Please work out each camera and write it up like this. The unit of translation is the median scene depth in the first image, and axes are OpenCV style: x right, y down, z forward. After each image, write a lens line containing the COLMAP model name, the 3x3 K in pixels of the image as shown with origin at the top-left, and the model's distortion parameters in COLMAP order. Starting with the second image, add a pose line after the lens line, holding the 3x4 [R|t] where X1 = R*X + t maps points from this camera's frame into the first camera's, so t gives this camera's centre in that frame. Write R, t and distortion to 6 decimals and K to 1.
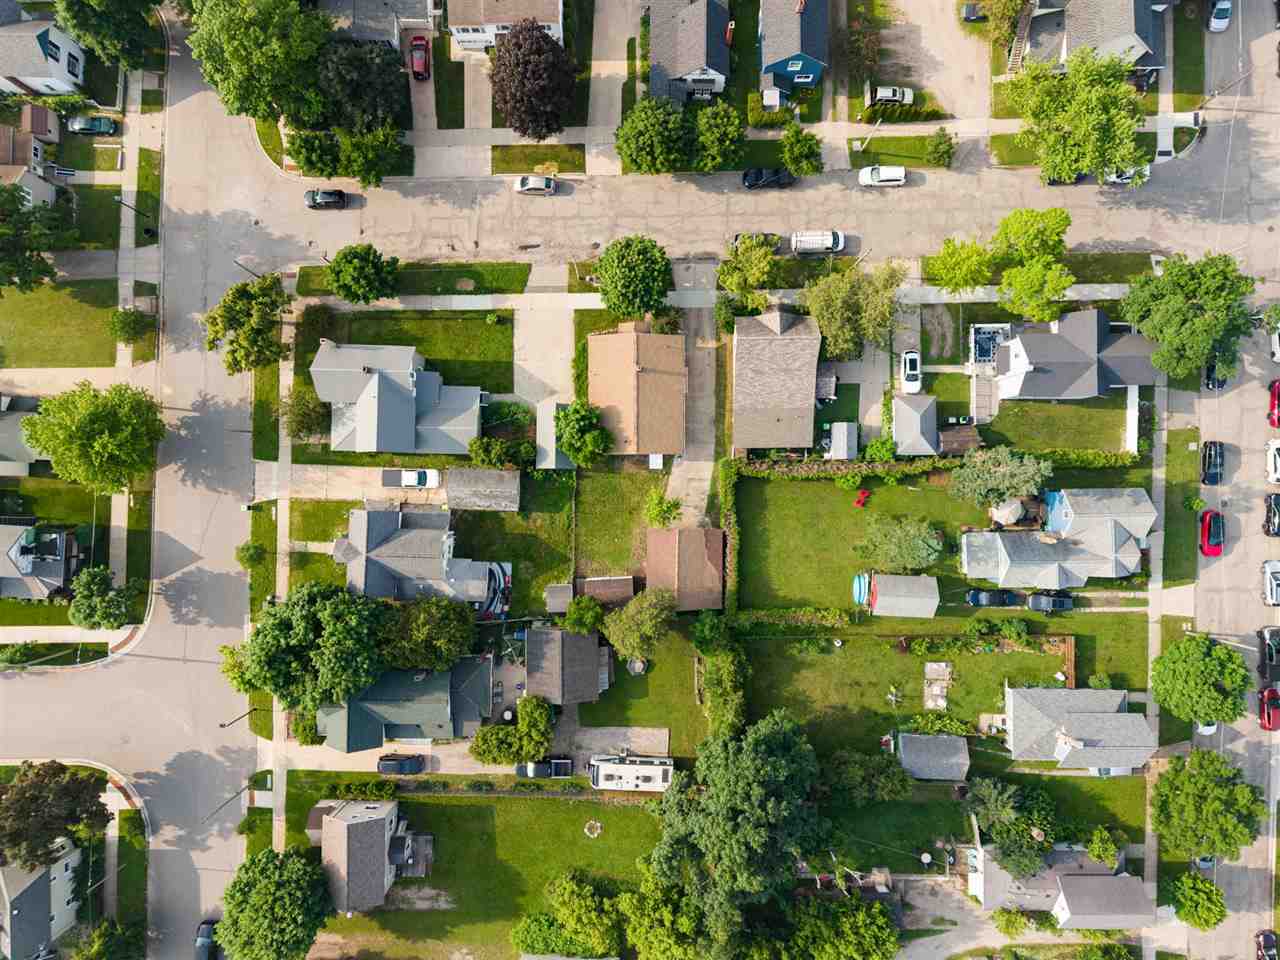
lens RADIAL K [[859.4, 0, 640.0], [0, 859.4, 480.0], [0, 0, 1]] dist [0.033744, -0.044548]
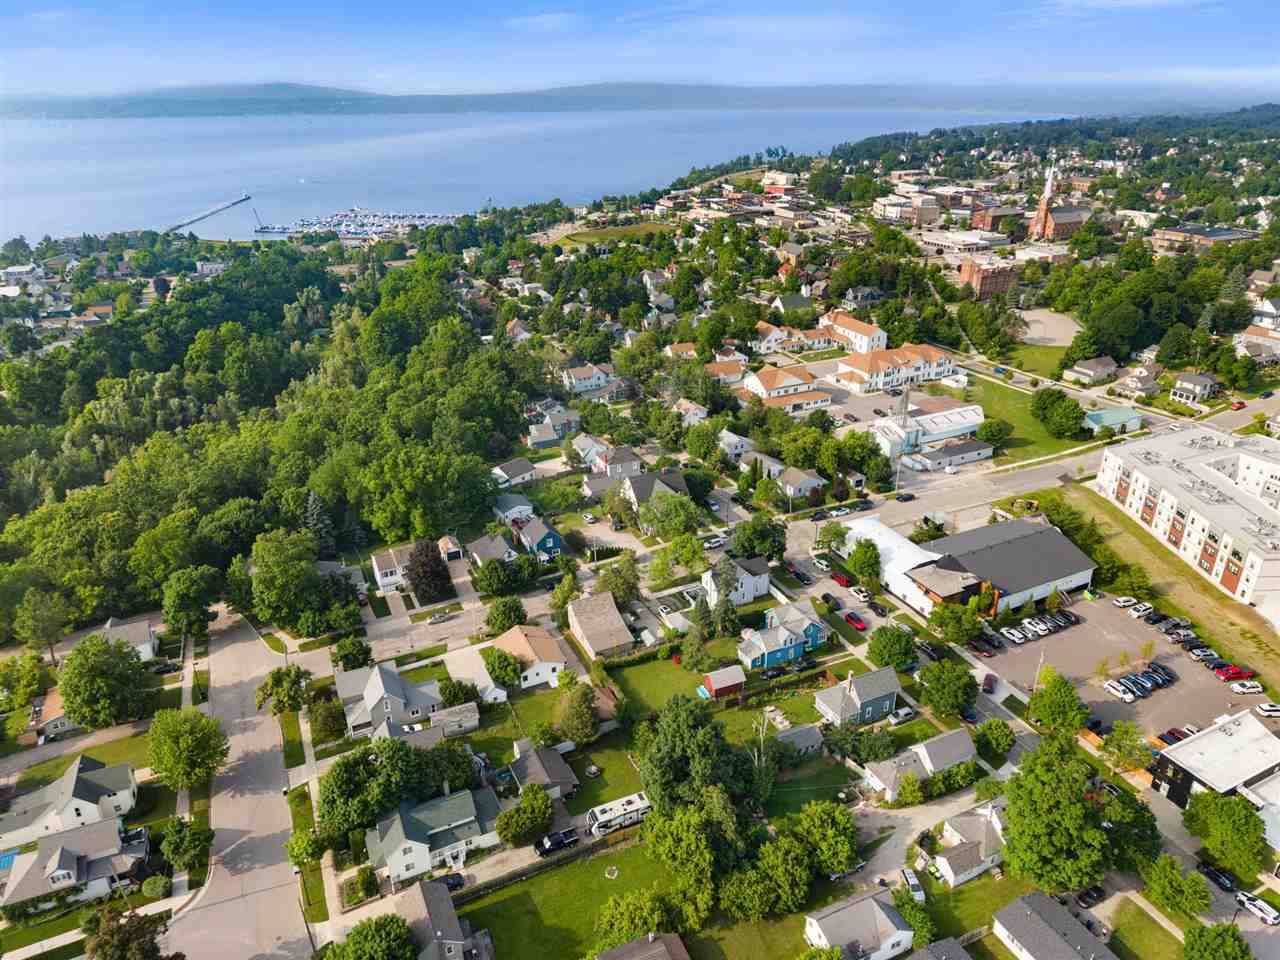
lens RADIAL K [[859.4, 0, 640.0], [0, 859.4, 480.0], [0, 0, 1]] dist [0.033744, -0.044548]
pose [[0.901154, -0.178400, 0.395089, -0.408299], [0.433489, 0.377453, -0.818301, 1.231276], [-0.003143, 0.908682, 0.417478, -0.025795]]
